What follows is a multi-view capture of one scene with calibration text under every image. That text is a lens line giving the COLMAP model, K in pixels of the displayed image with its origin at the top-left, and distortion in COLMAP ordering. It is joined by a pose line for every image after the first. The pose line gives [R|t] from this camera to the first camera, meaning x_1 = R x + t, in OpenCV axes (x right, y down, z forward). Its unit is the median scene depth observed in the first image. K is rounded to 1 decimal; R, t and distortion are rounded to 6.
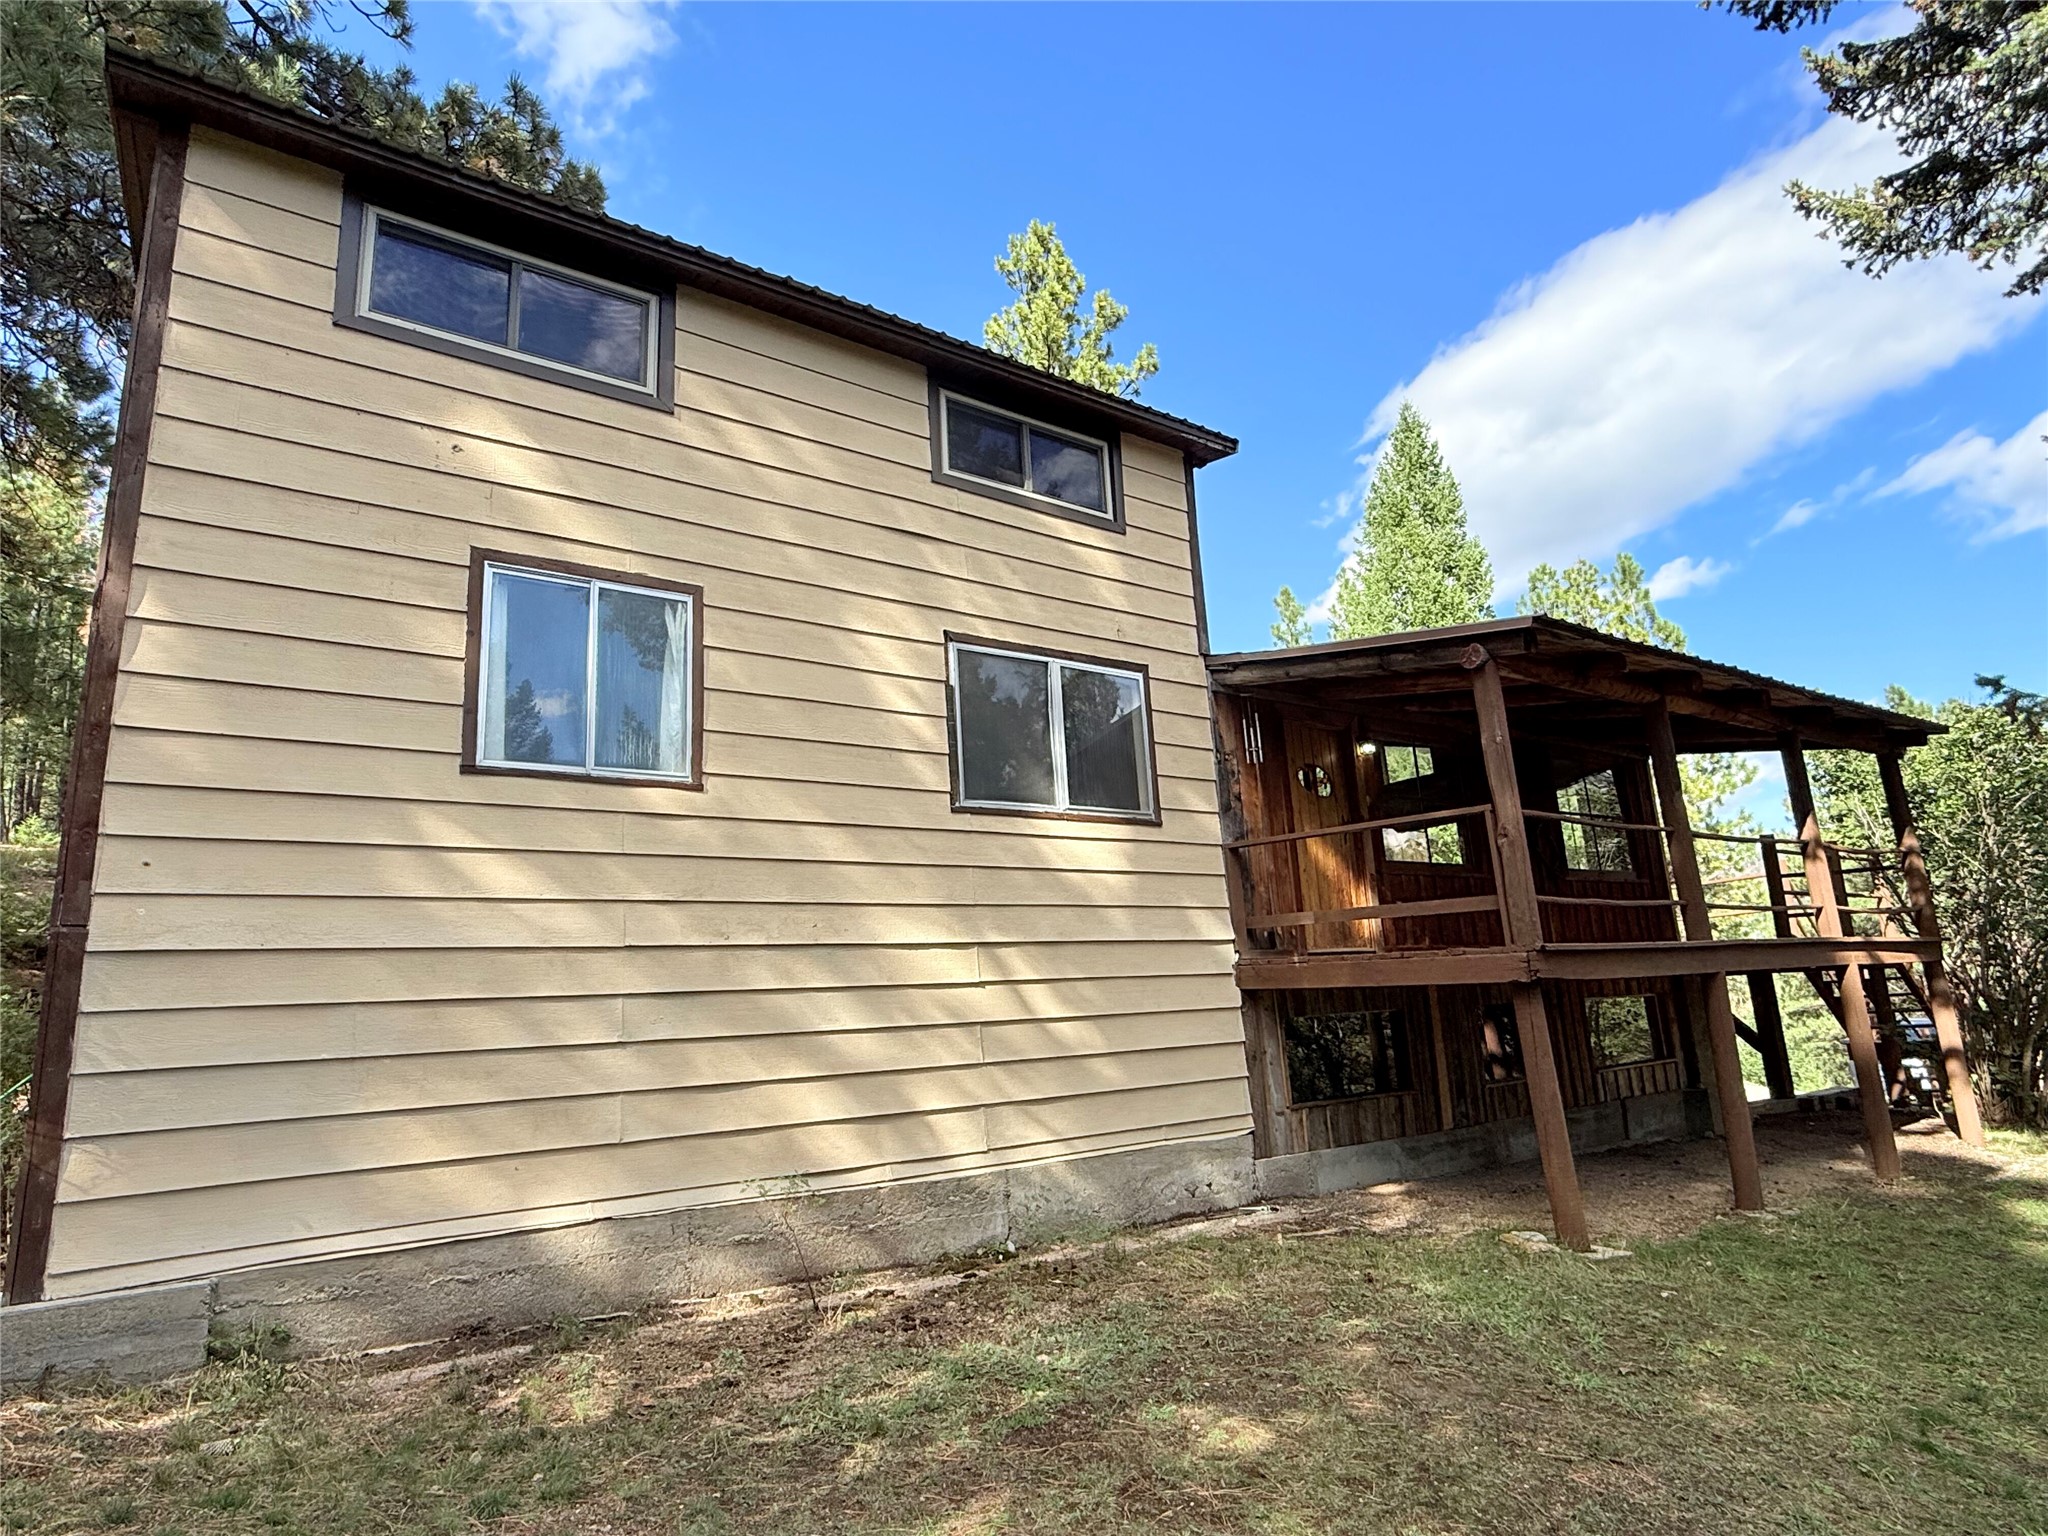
lens RADIAL K [[1165.9, 0, 1024.0], [0, 1165.9, 768.0], [0, 0, 1]] dist [-0.002364, 0.000120]
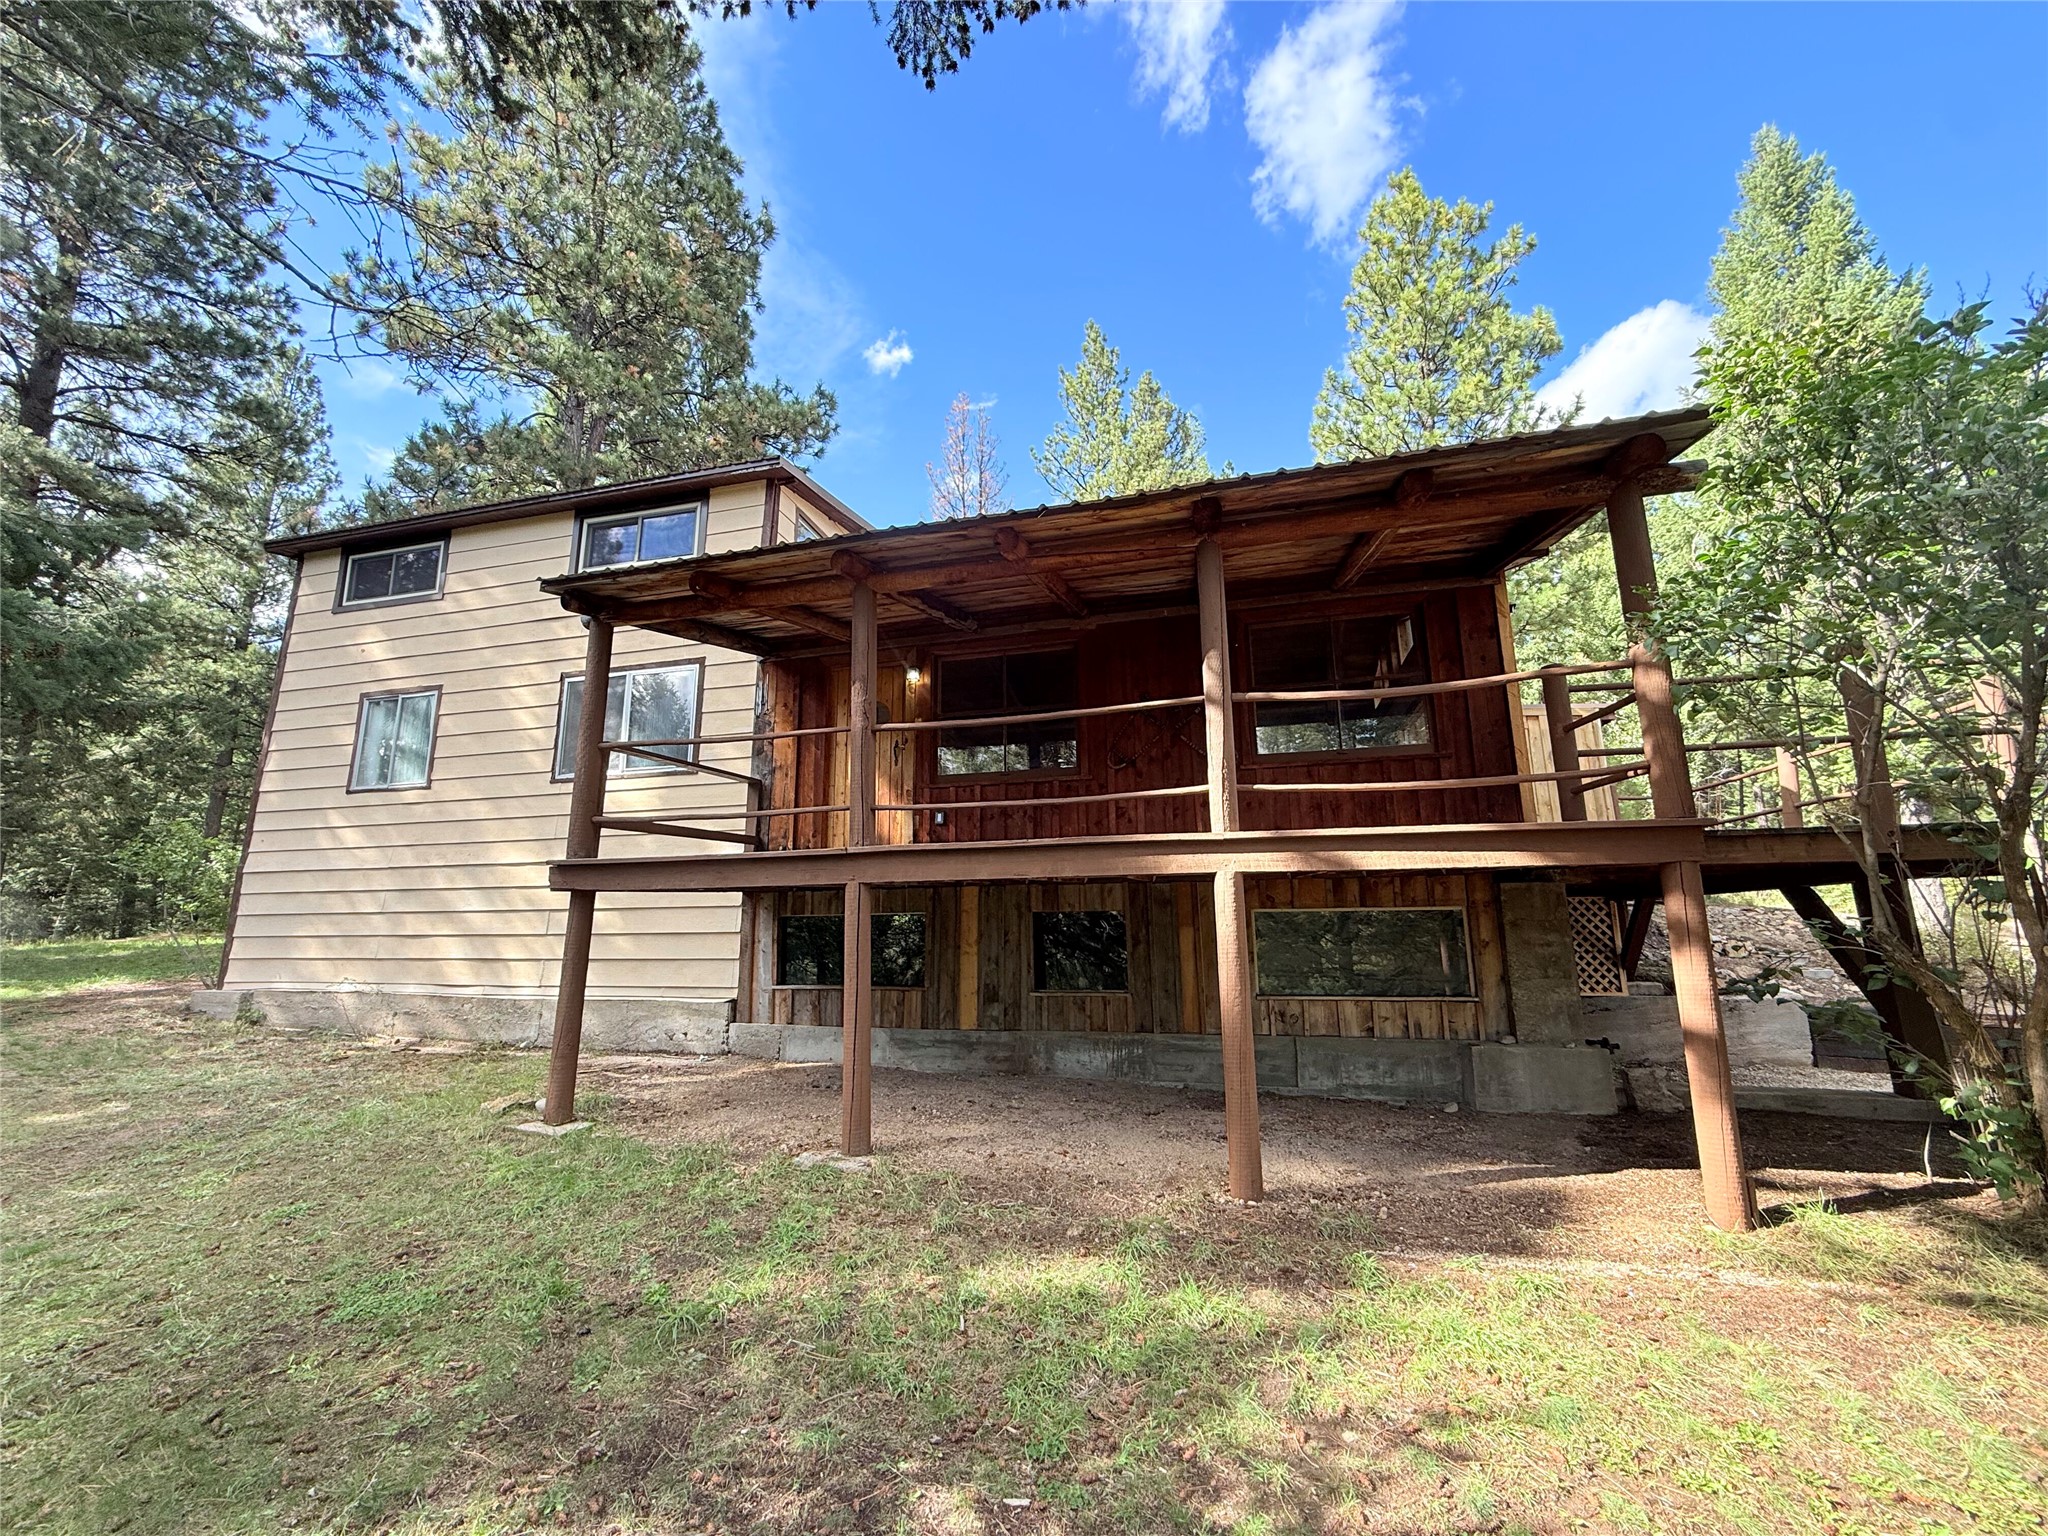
lens RADIAL K [[813.6, 0, 1018.6], [0, 813.6, 765.4], [0, 0, 1]] dist [-0.001350, -0.000263]
pose [[0.632537, -0.098126, -0.768289, 1.355345], [0.140645, 0.990003, -0.010649, 0.128573], [0.761653, -0.101321, 0.640014, 0.832237]]
